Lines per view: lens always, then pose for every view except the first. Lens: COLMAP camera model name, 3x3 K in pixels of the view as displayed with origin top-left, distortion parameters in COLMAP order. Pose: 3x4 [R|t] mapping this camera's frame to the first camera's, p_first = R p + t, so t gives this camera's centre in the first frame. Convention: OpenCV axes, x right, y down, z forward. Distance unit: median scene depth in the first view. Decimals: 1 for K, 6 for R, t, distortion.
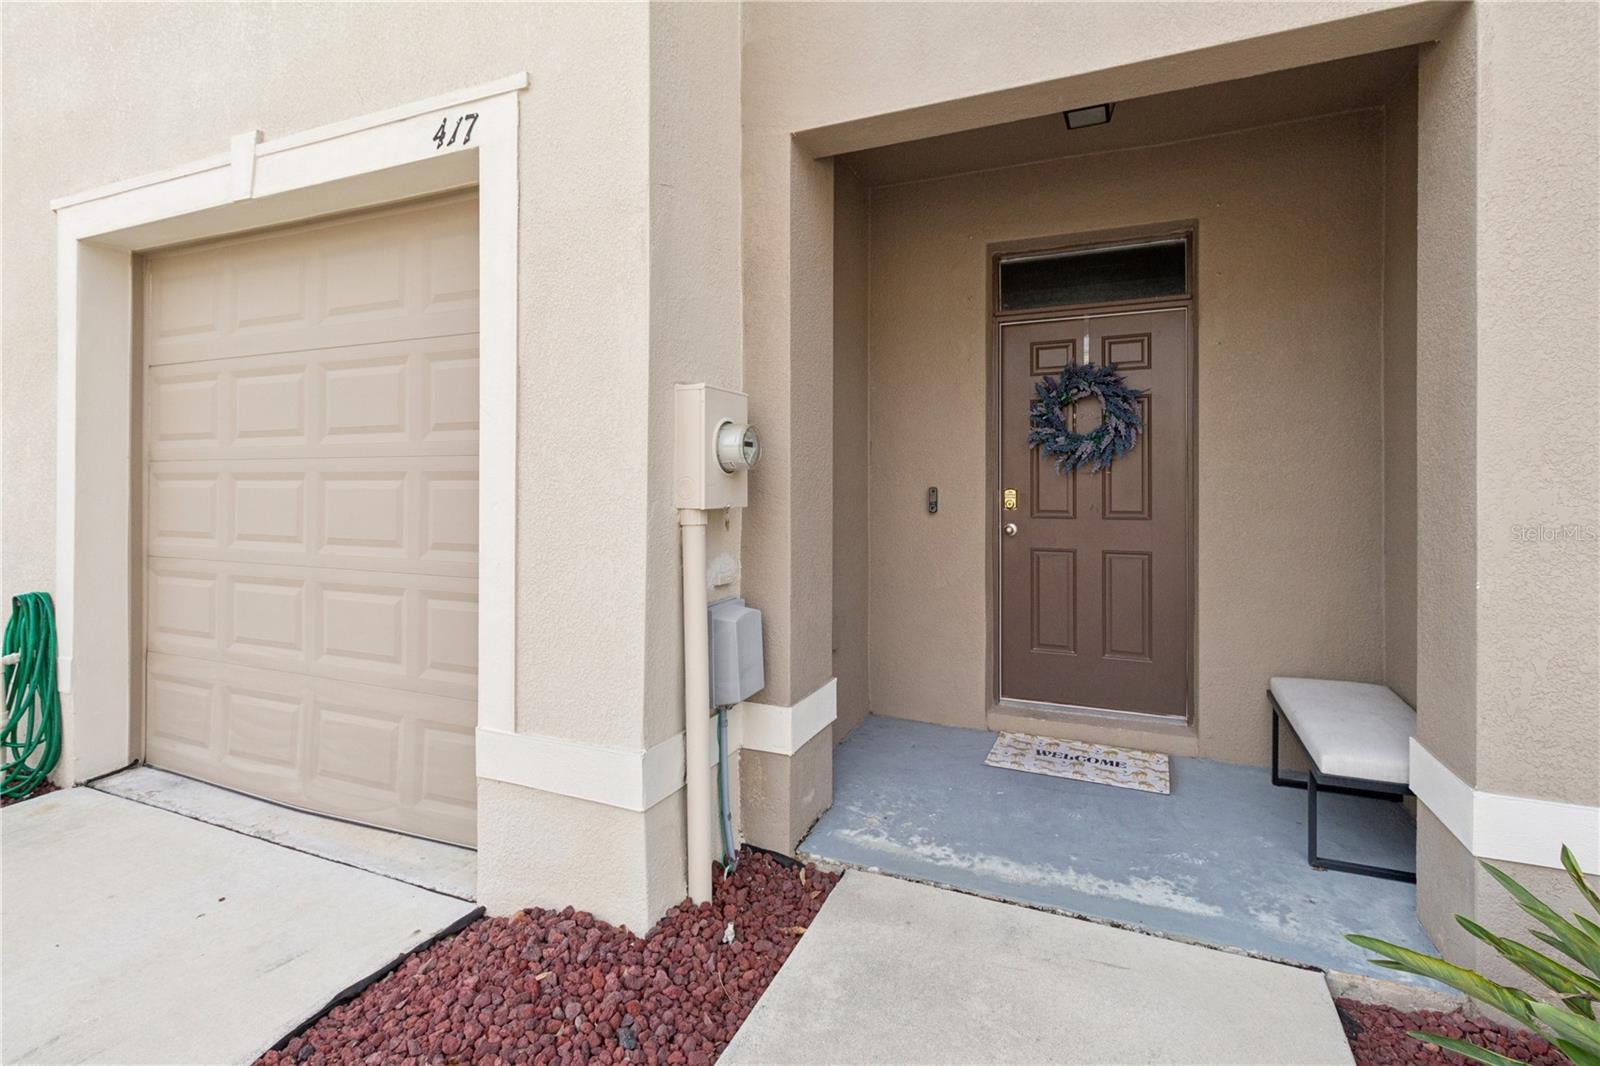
lens RADIAL K [[777.0, 0, 785.6], [0, 777.0, 479.8], [0, 0, 1]] dist [0.002951, -0.001079]
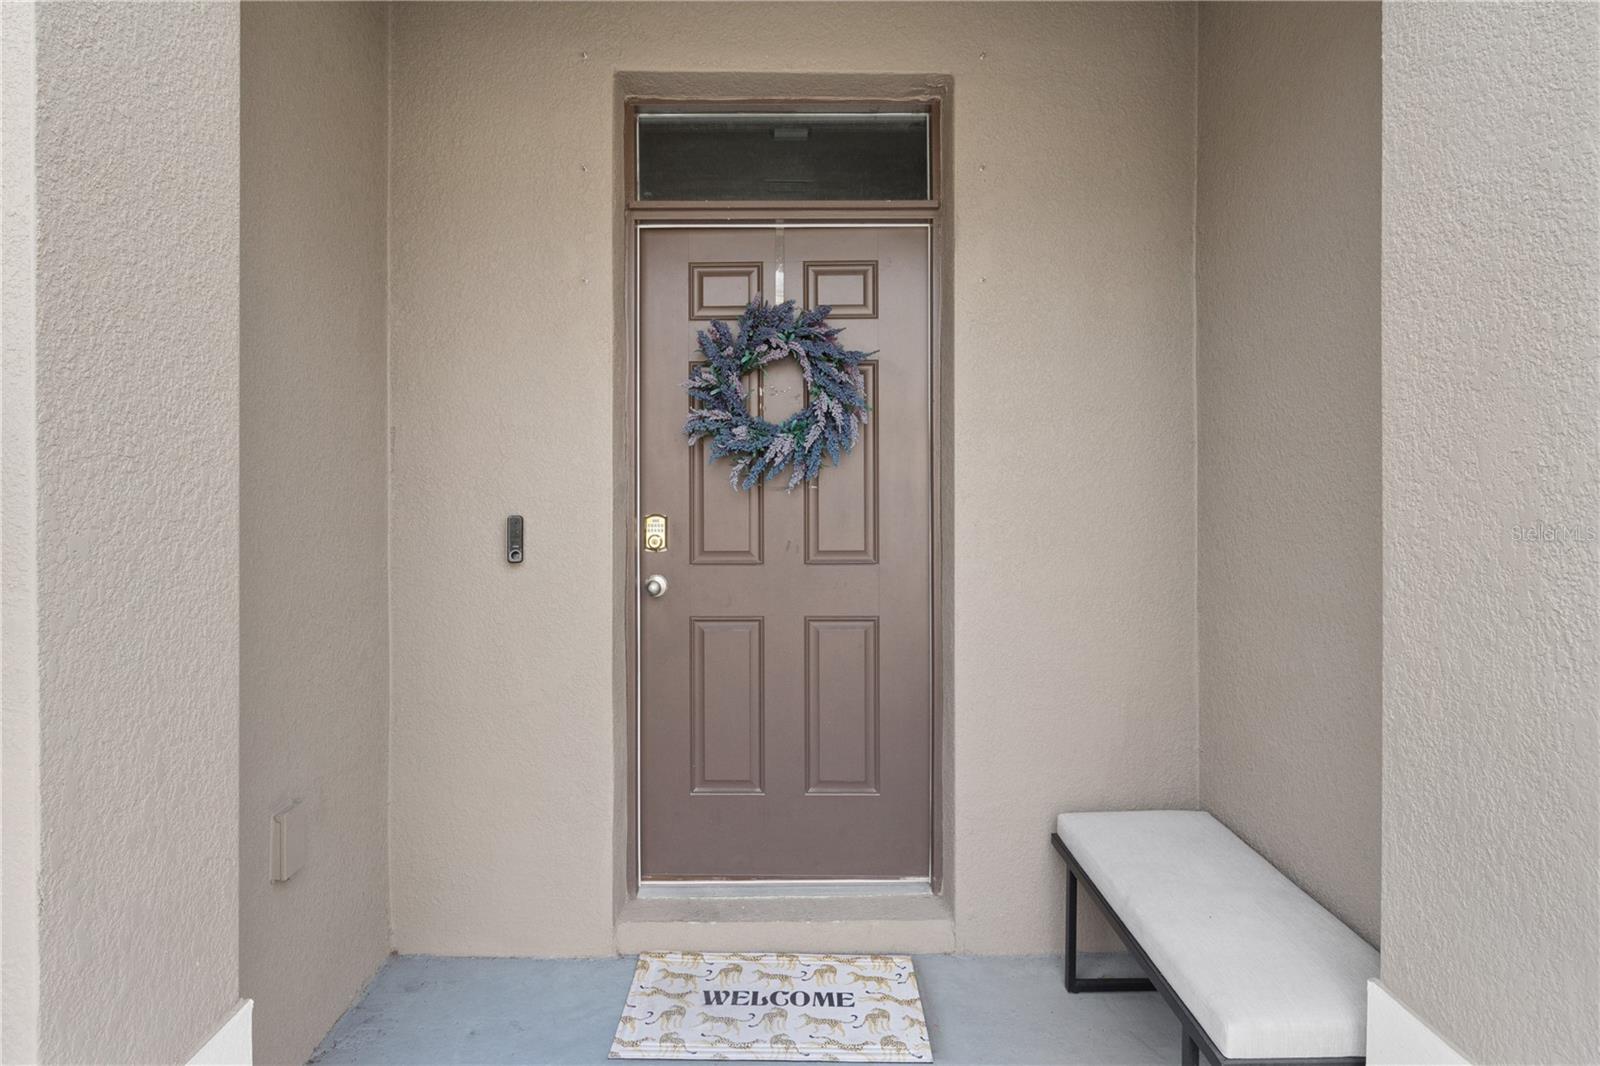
lens RADIAL K [[949.2, 0, 798.6], [0, 949.2, 481.6], [0, 0, 1]] dist [-0.018623, -0.000395]
pose [[0.905961, -0.001062, 0.423360, 0.097053], [0.000744, 0.999999, 0.000917, -0.014902], [-0.423360, -0.000516, 0.905961, 0.352894]]
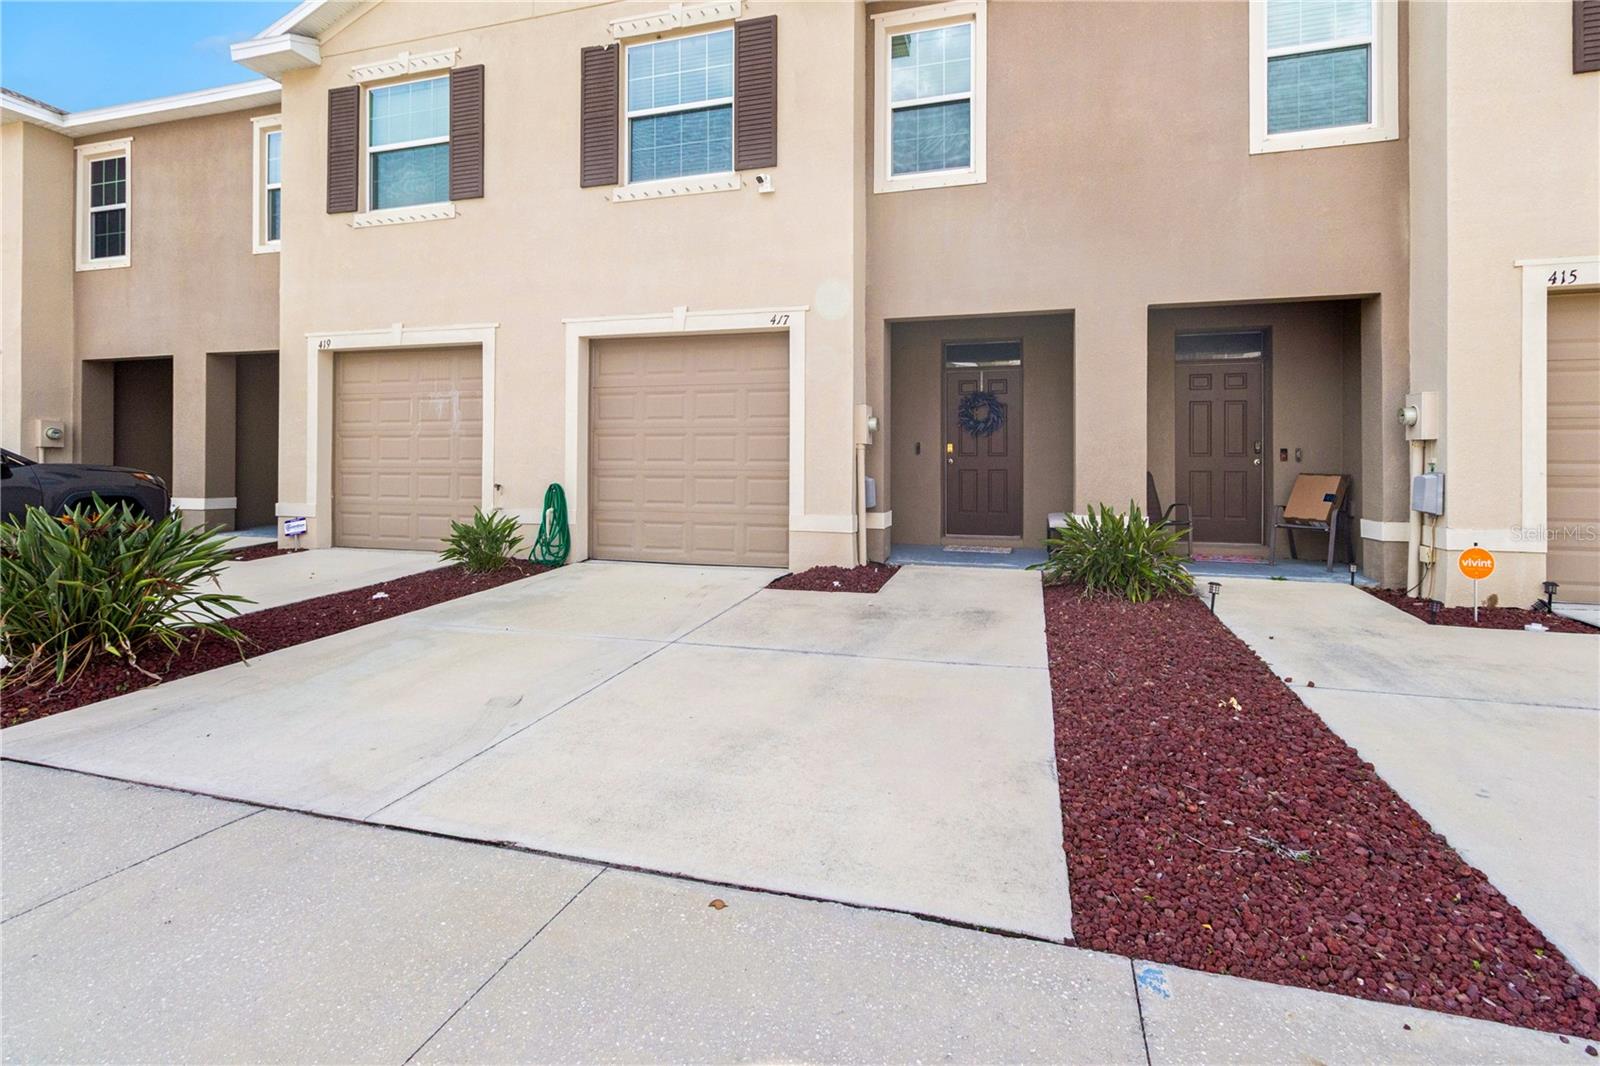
lens RADIAL K [[777.0, 0, 805.2], [0, 777.0, 456.0], [0, 0, 1]] dist [0.002951, -0.001079]
pose [[0.990994, 0.003301, 0.133863, -0.488733], [-0.002977, 0.999992, -0.002624, 0.060544], [-0.133871, 0.002202, 0.990996, -1.346941]]
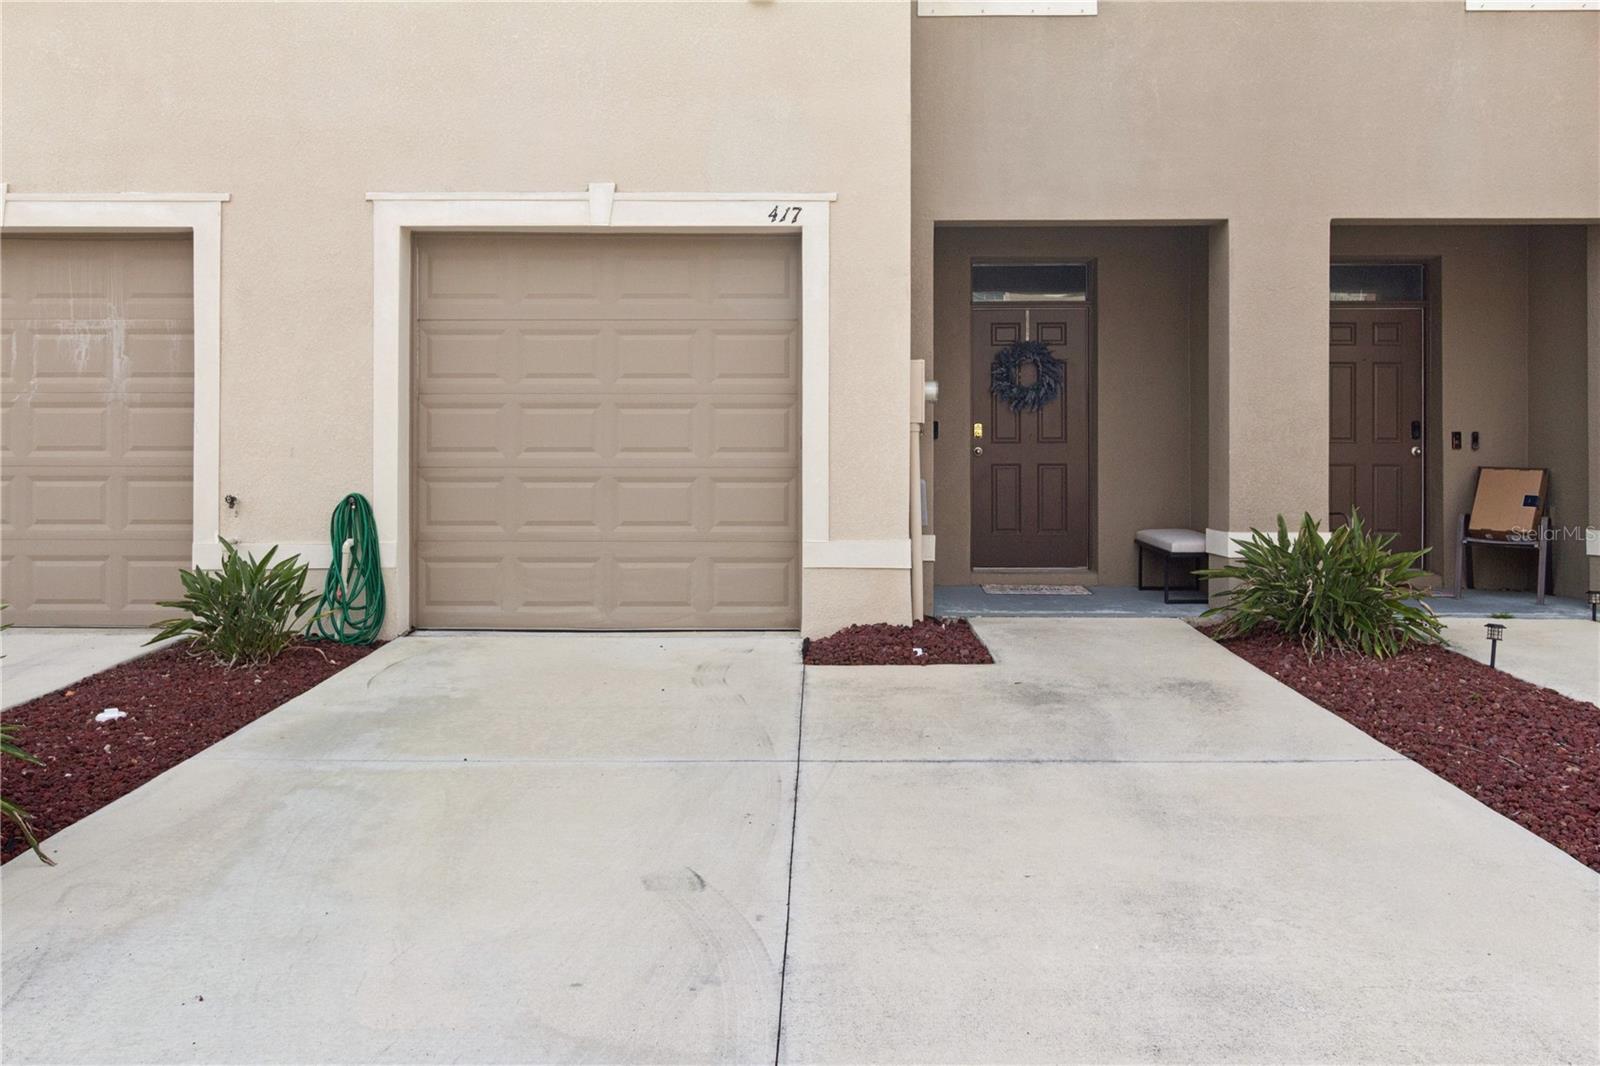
lens RADIAL K [[1296.3, 0, 821.8], [0, 1296.3, 443.2], [0, 0, 1]] dist [0.004221, 0.003520]
pose [[0.914995, 0.002135, 0.403461, -1.043563], [-0.001325, 0.999997, -0.002286, 0.060338], [-0.403464, 0.001557, 0.914994, -1.197134]]
